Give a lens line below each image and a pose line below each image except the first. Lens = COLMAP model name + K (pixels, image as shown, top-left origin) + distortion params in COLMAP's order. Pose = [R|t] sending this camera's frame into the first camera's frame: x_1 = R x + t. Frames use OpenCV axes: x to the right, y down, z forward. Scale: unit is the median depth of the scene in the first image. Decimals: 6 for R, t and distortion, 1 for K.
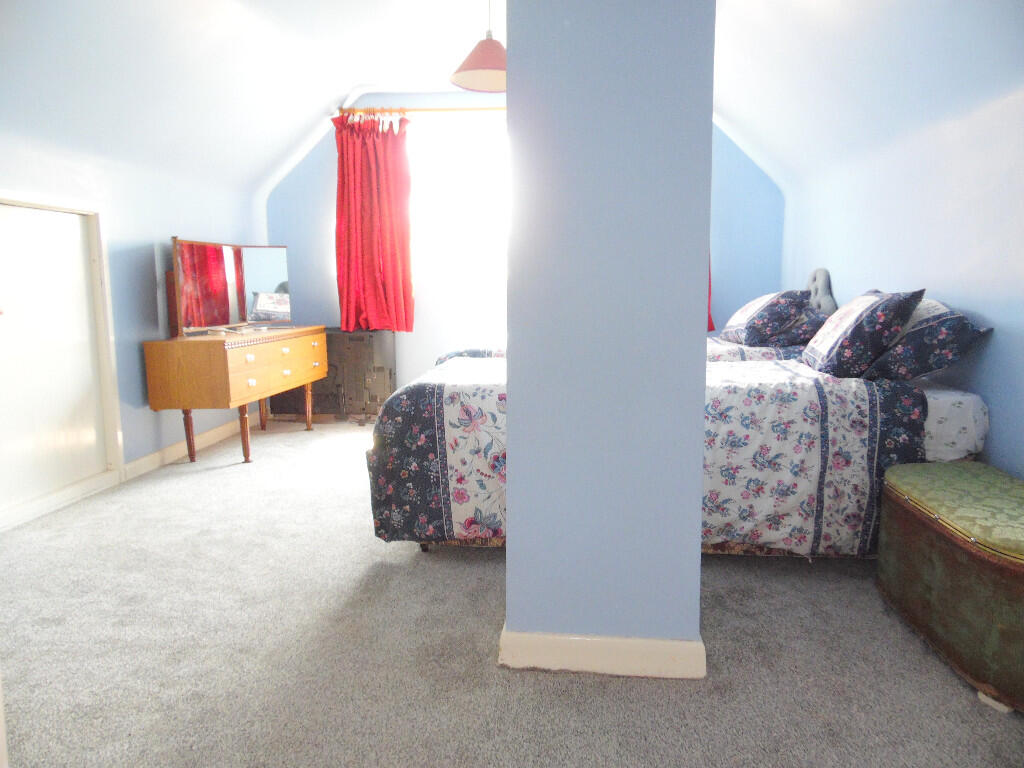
lens RADIAL K [[764.9, 0, 516.7], [0, 764.9, 376.3], [0, 0, 1]] dist [-0.040855, 0.062160]
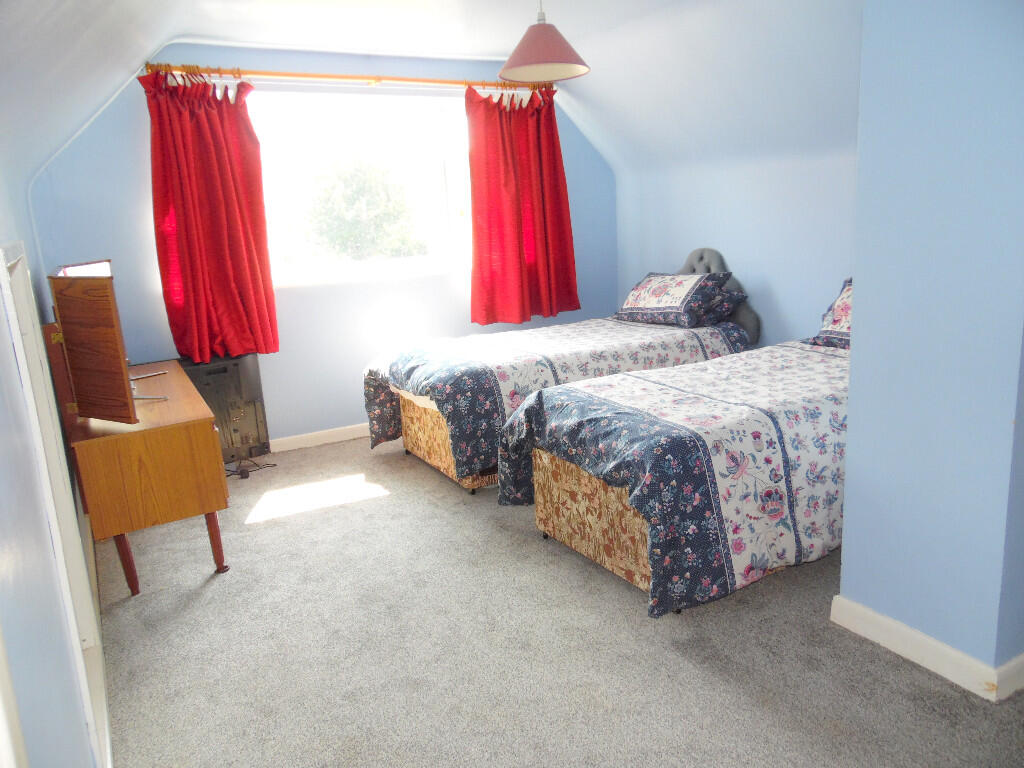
lens RADIAL K [[764.9, 0, 516.7], [0, 764.9, 376.3], [0, 0, 1]] dist [-0.040855, 0.062160]
pose [[0.816696, -0.161317, 0.554062, -0.779013], [0.118566, 0.986556, 0.112472, -0.188662], [-0.564756, -0.026163, 0.824843, 0.374679]]
